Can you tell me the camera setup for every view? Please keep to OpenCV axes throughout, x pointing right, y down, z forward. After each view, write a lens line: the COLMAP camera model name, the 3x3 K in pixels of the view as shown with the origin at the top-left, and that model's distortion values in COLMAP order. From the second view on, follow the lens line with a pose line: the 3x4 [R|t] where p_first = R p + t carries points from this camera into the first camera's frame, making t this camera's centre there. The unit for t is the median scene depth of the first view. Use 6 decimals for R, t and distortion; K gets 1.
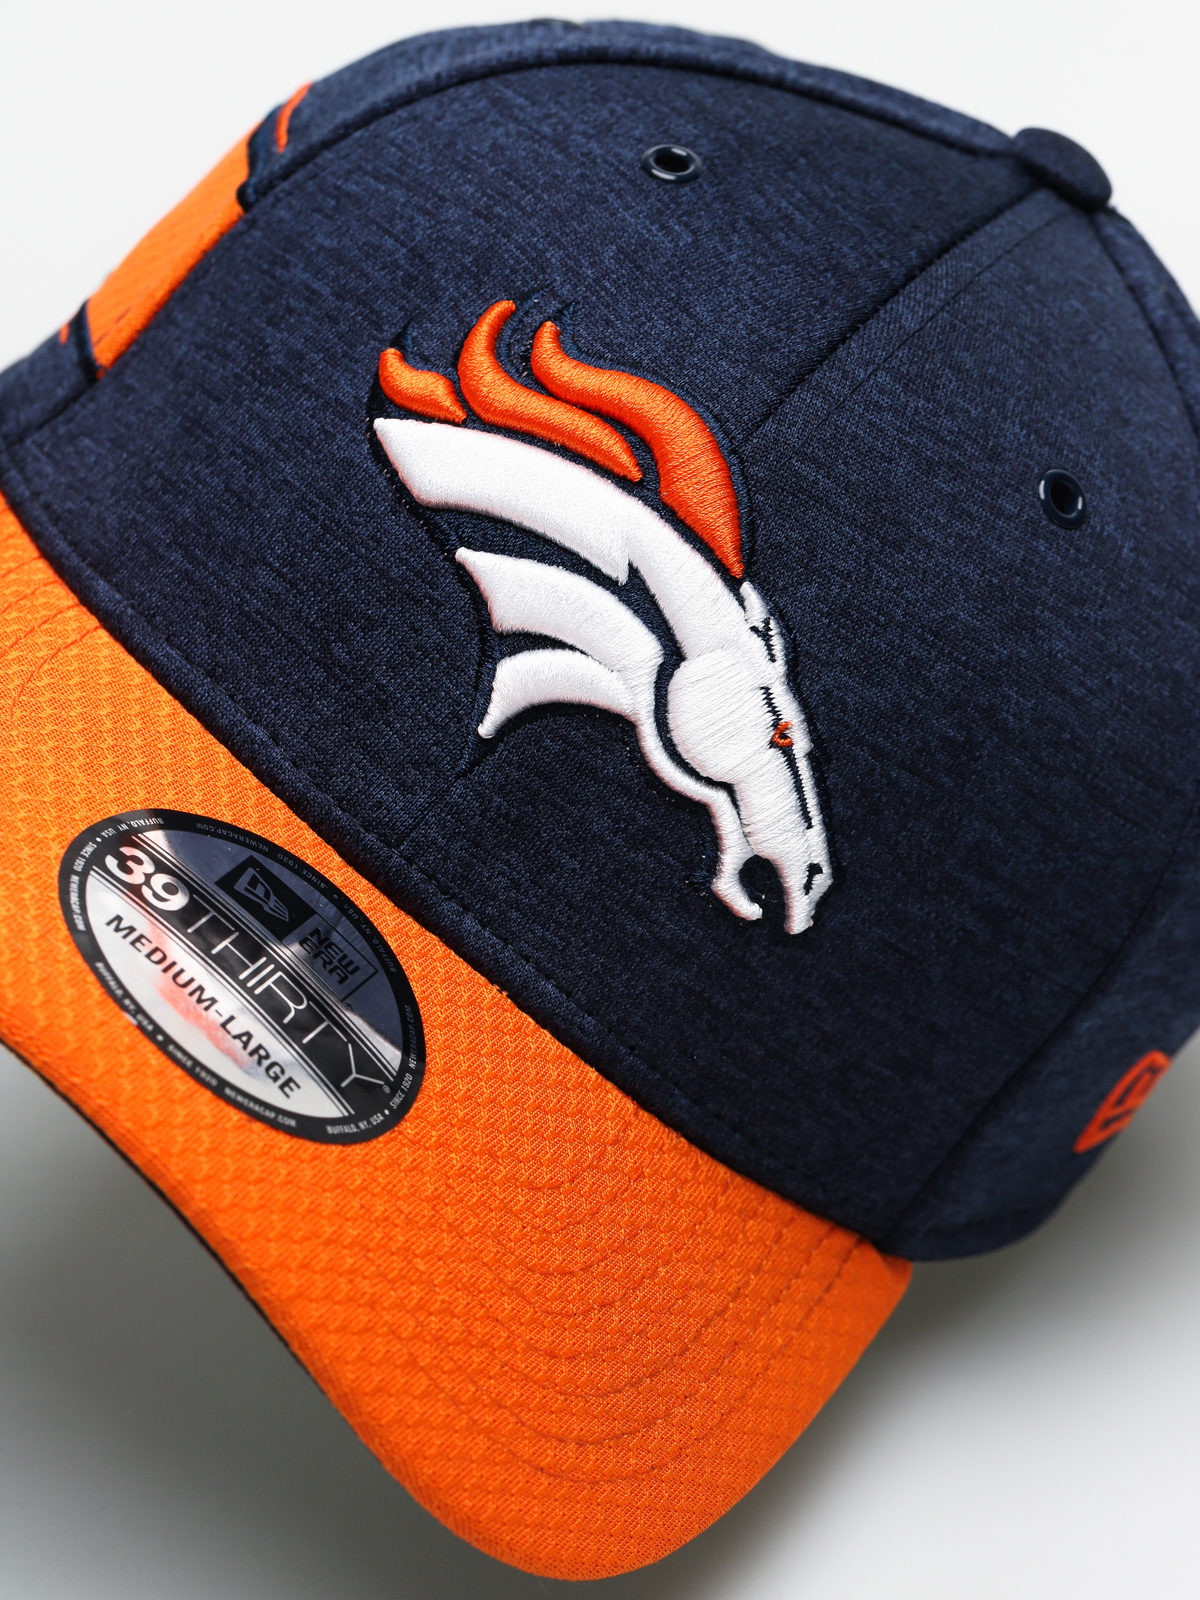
lens RADIAL K [[4561.0, 0, 600.0], [0, 4561.0, 800.0], [0, 0, 1]] dist [-0.049092, 0.927961]
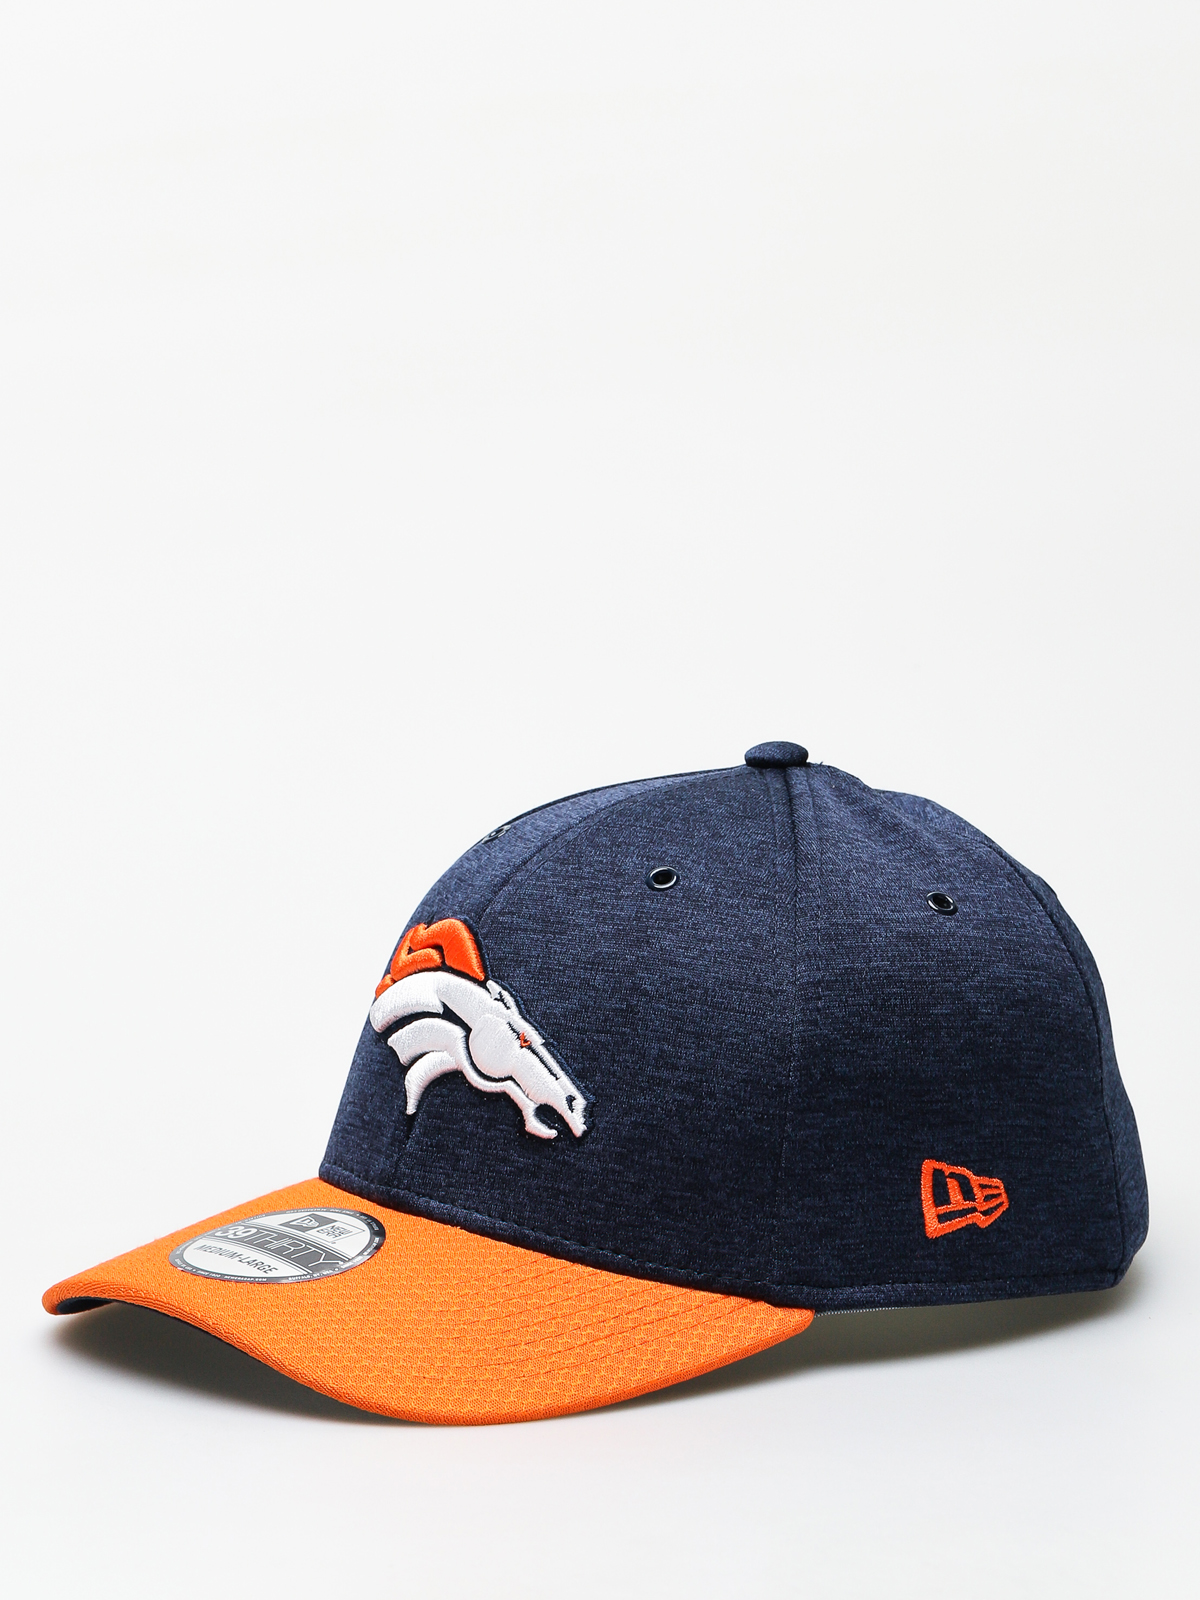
lens RADIAL K [[4561.0, 0, 600.0], [0, 4561.0, 800.0], [0, 0, 1]] dist [-0.049092, 0.927961]
pose [[0.812151, -0.467783, -0.348698, 0.774193], [0.309052, 0.851831, -0.422930, 0.713318], [0.494871, 0.235717, 0.836385, -0.604299]]
